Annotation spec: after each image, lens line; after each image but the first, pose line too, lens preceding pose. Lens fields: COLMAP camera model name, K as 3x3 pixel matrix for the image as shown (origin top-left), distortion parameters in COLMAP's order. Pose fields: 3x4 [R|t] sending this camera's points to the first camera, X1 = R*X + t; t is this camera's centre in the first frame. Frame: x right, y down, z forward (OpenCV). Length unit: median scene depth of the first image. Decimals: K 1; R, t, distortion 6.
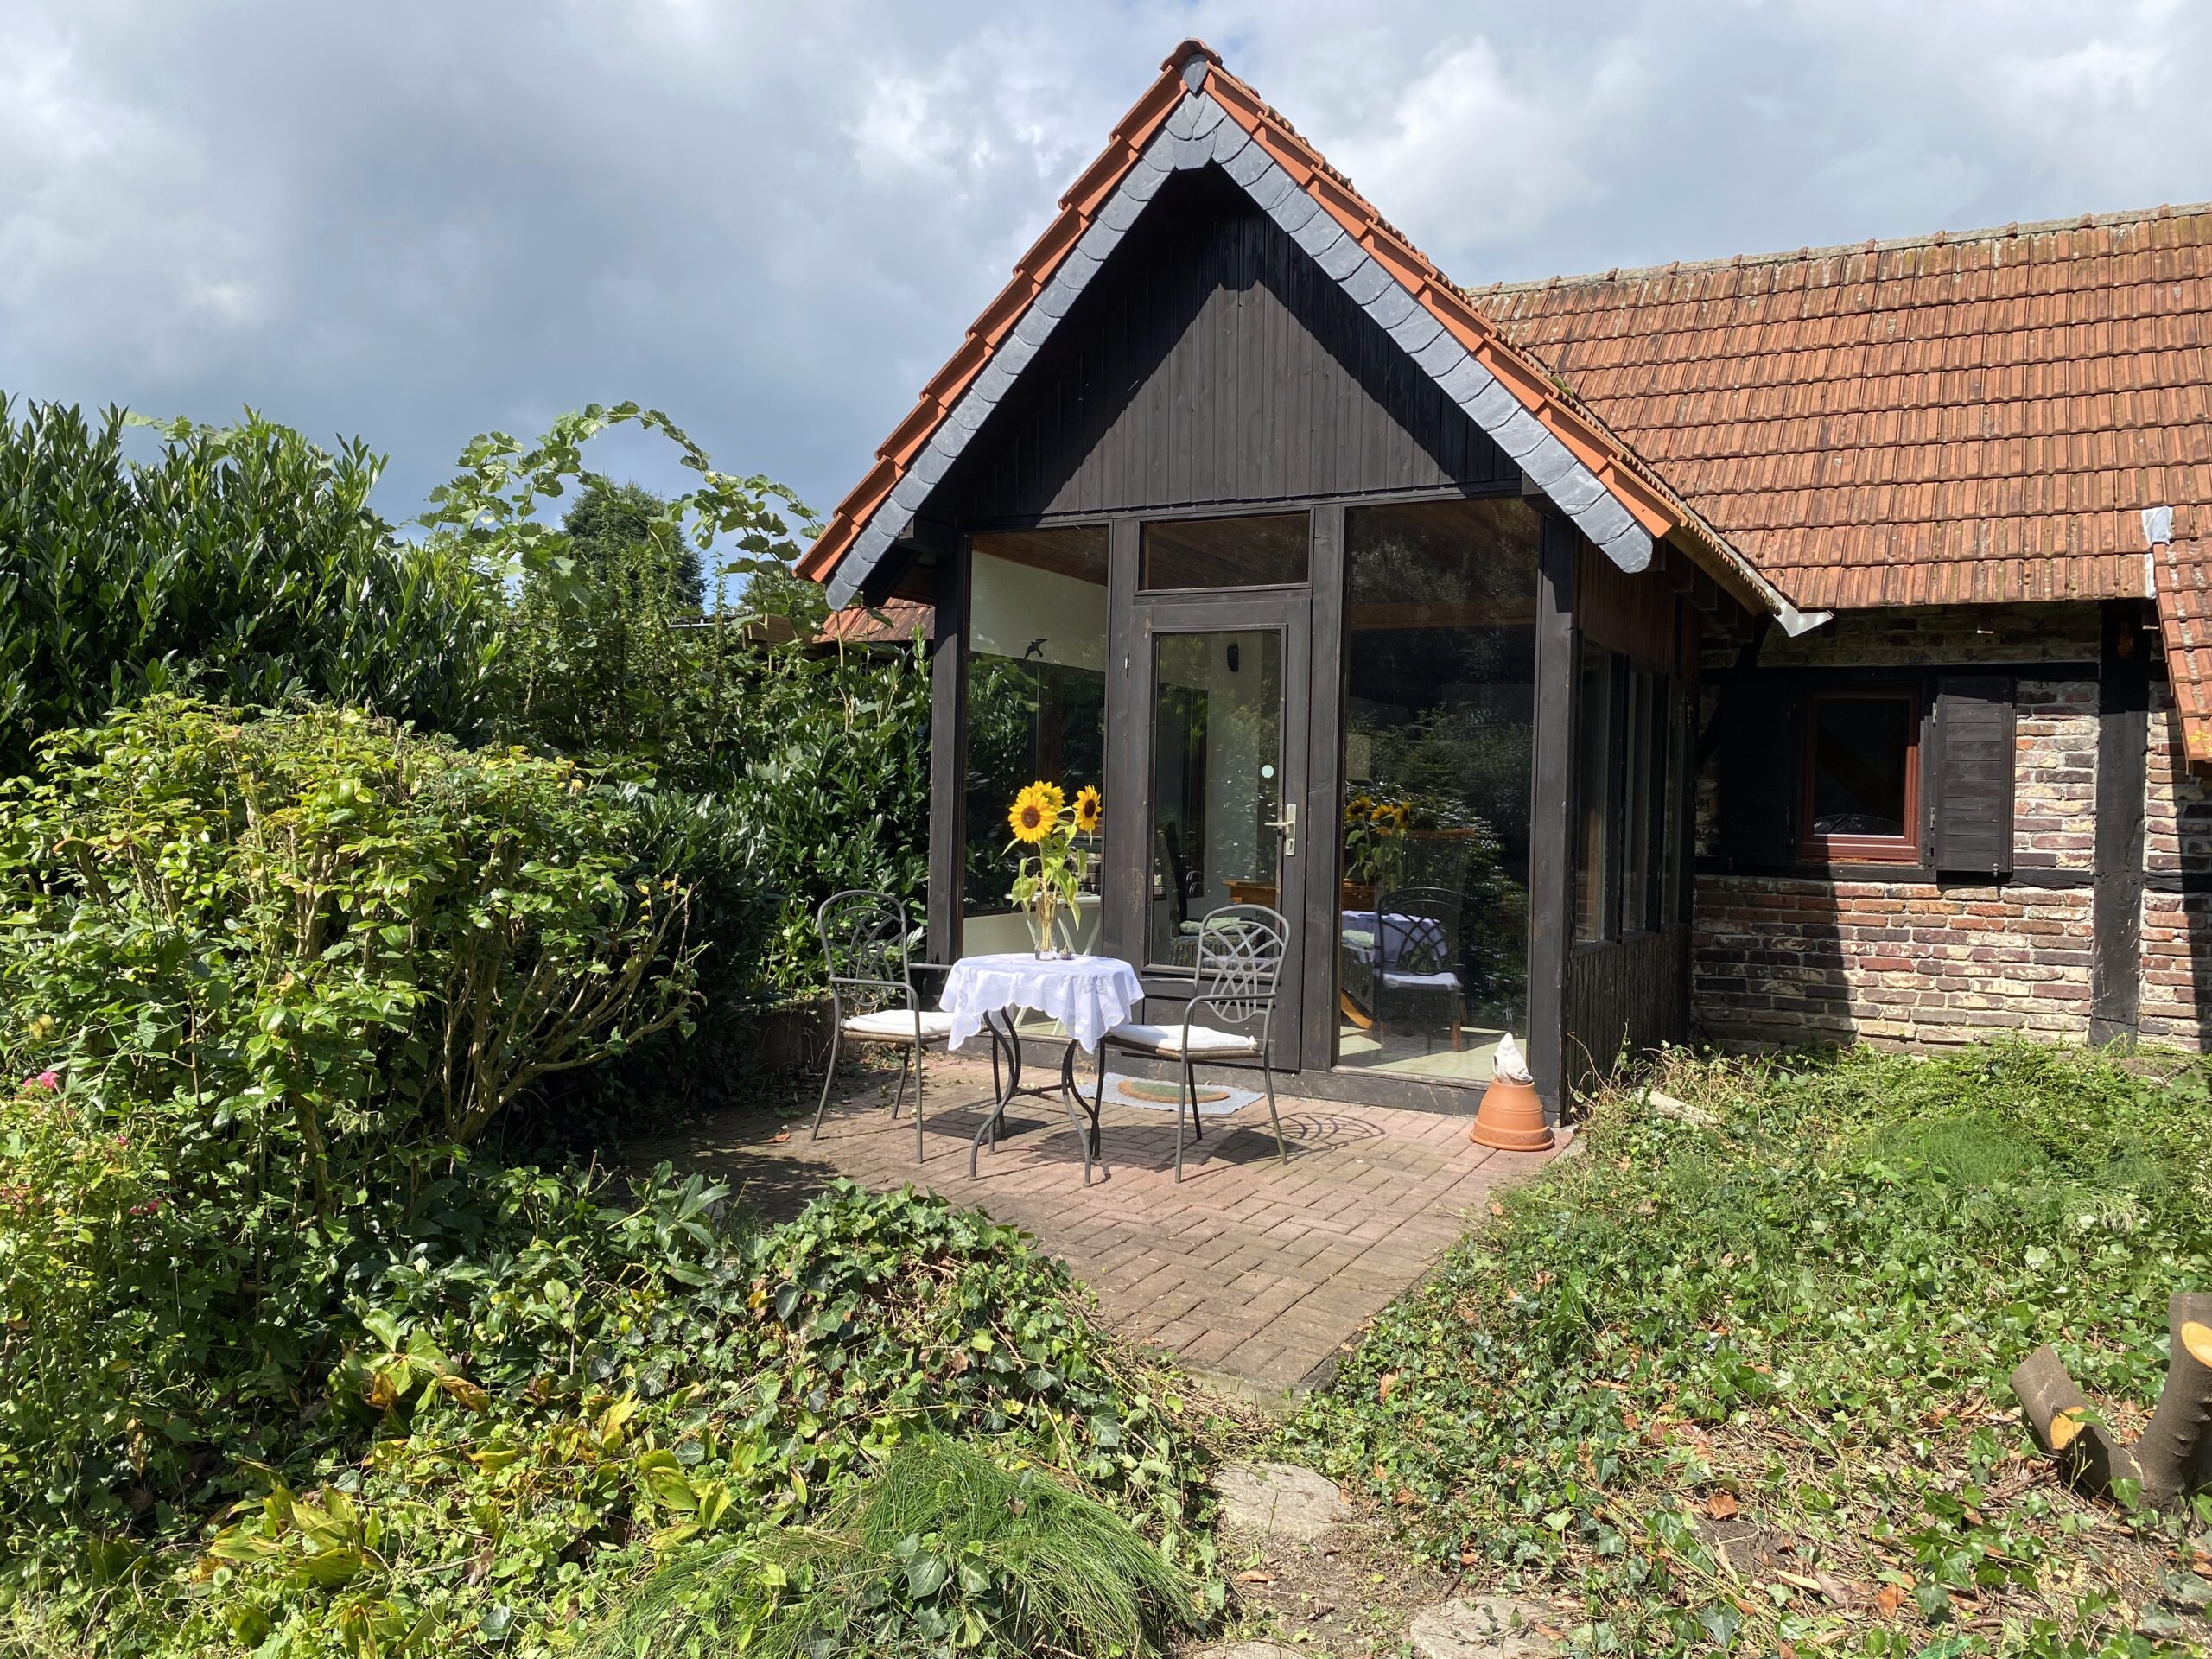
lens RADIAL K [[1686.7, 0, 1106.0], [0, 1686.7, 829.5], [0, 0, 1]] dist [0.054102, -0.075253]
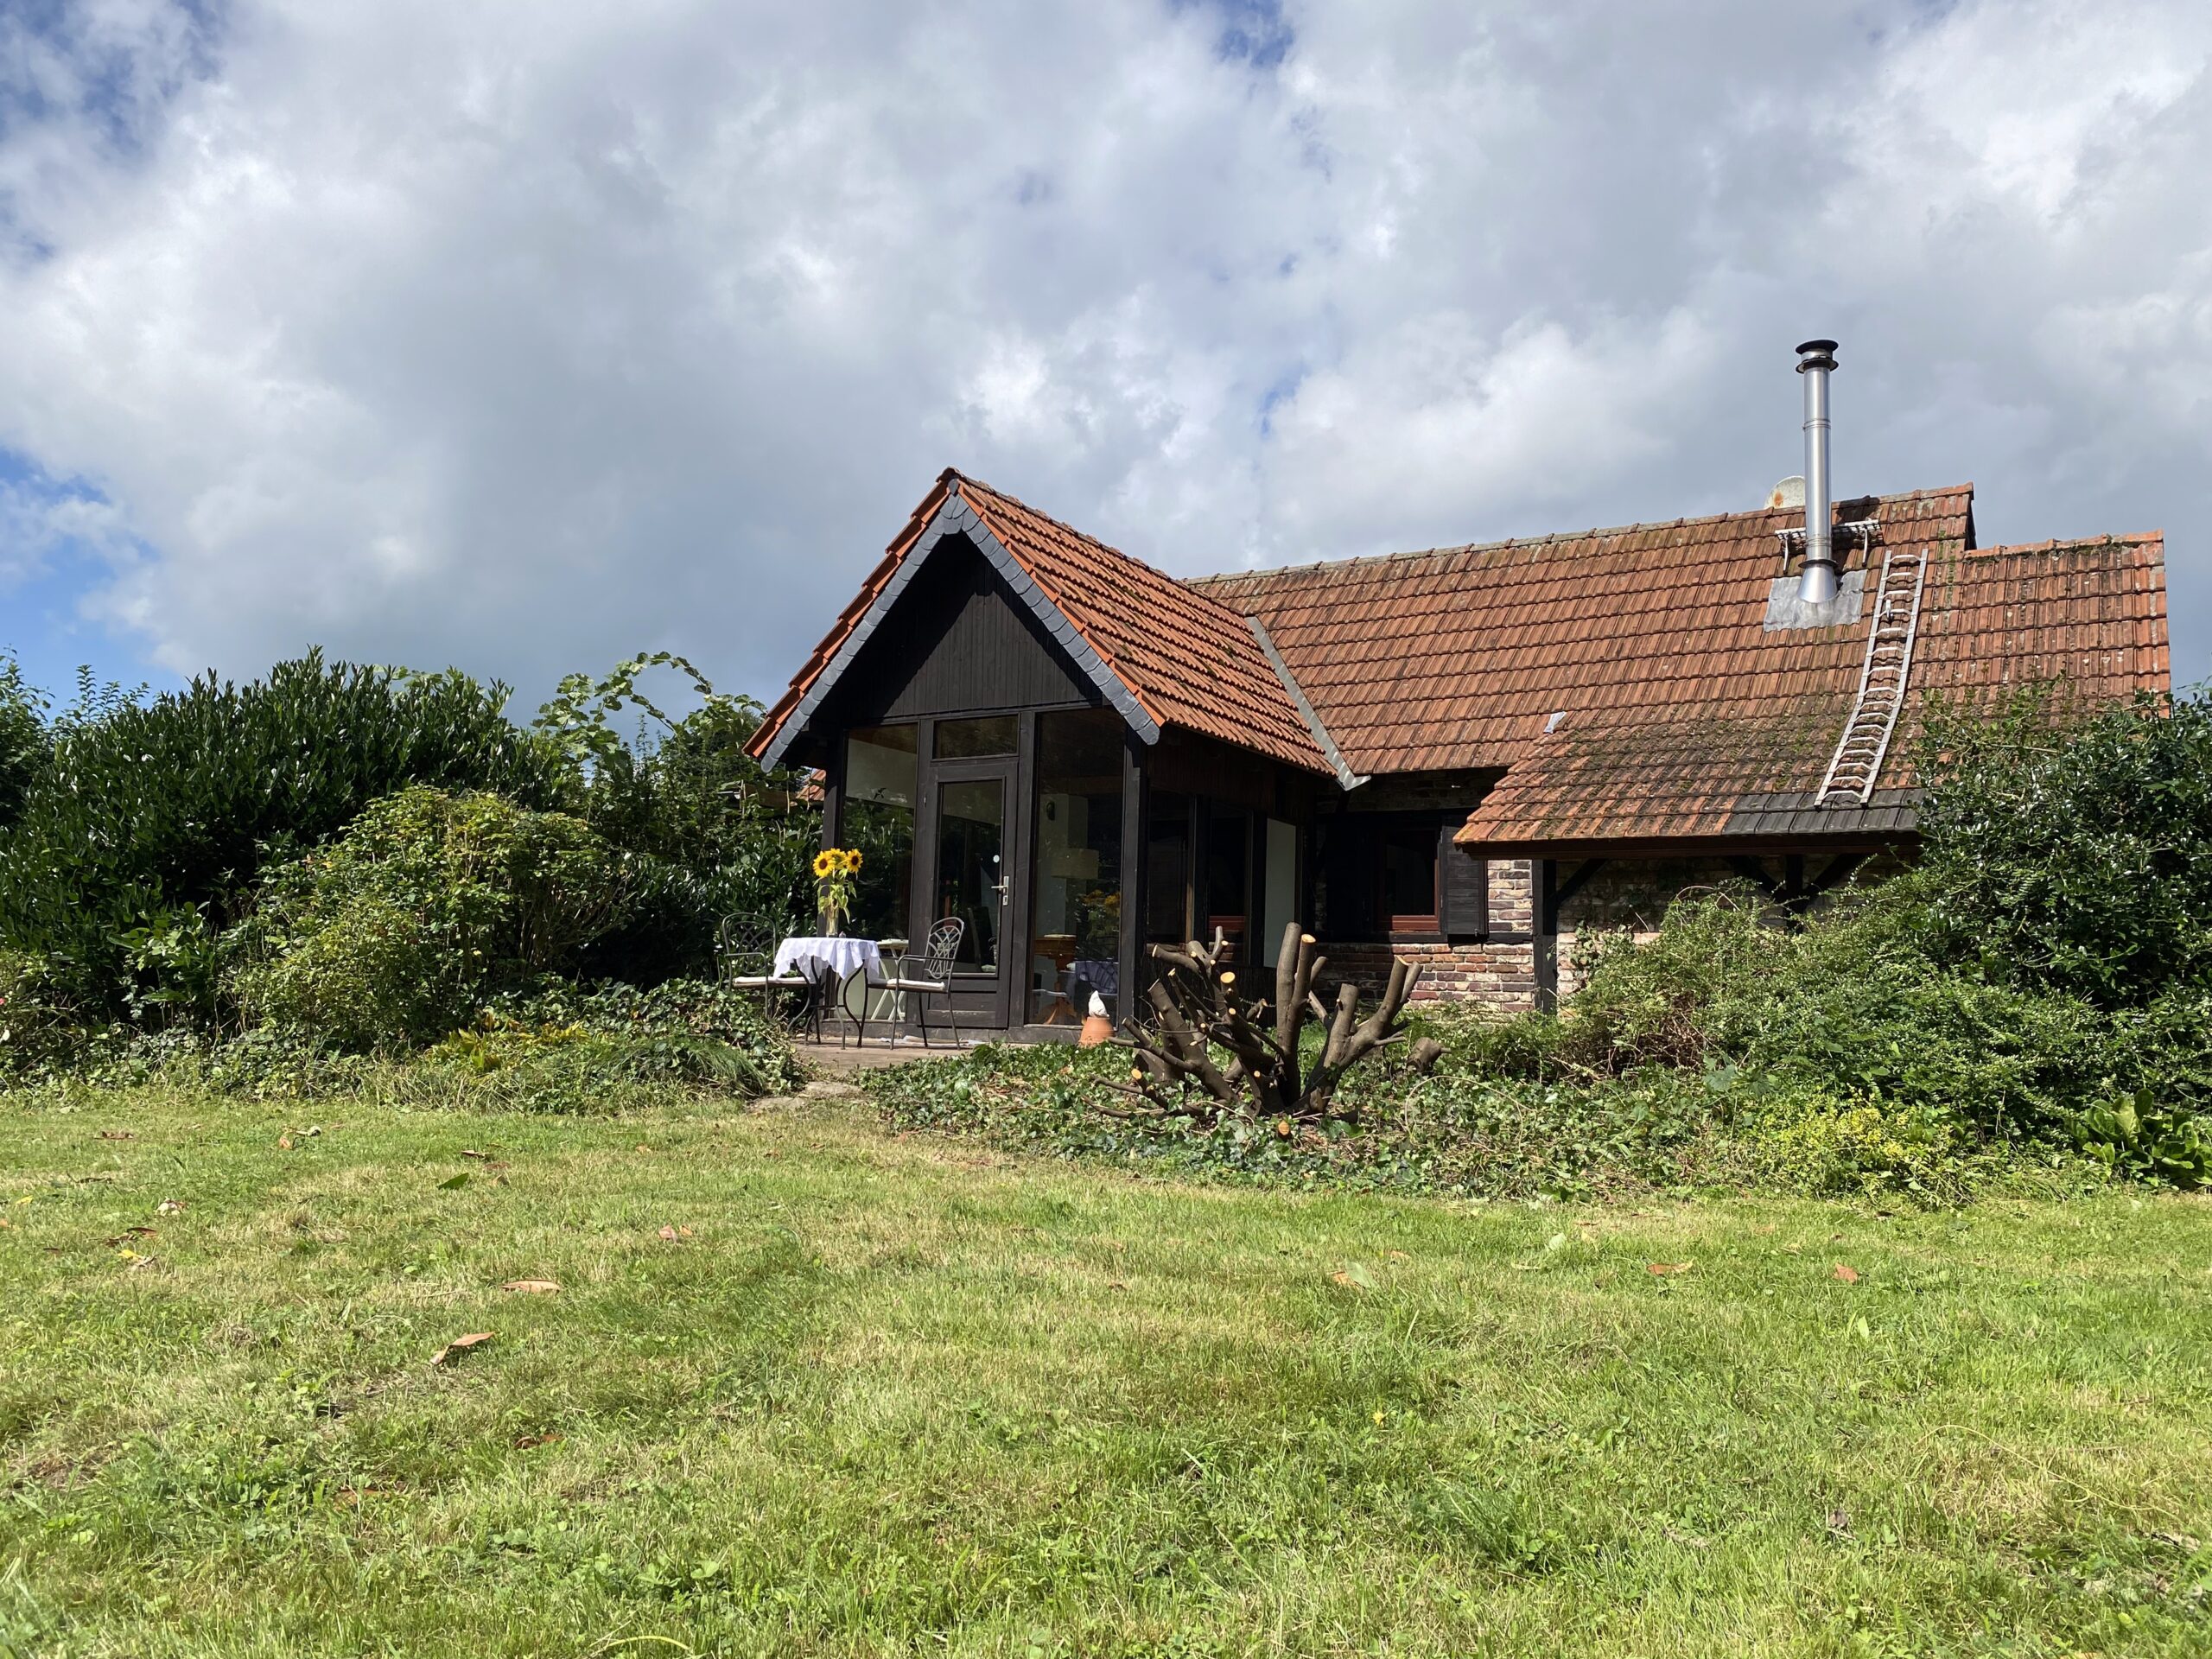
lens RADIAL K [[1691.1, 0, 1114.3], [0, 1691.1, 808.5], [0, 0, 1]] dist [0.175403, -0.462243]
pose [[0.998028, -0.001229, -0.062757, 0.312392], [-0.007634, 0.990010, -0.140787, 0.153051], [0.062303, 0.140989, 0.988049, -0.711813]]
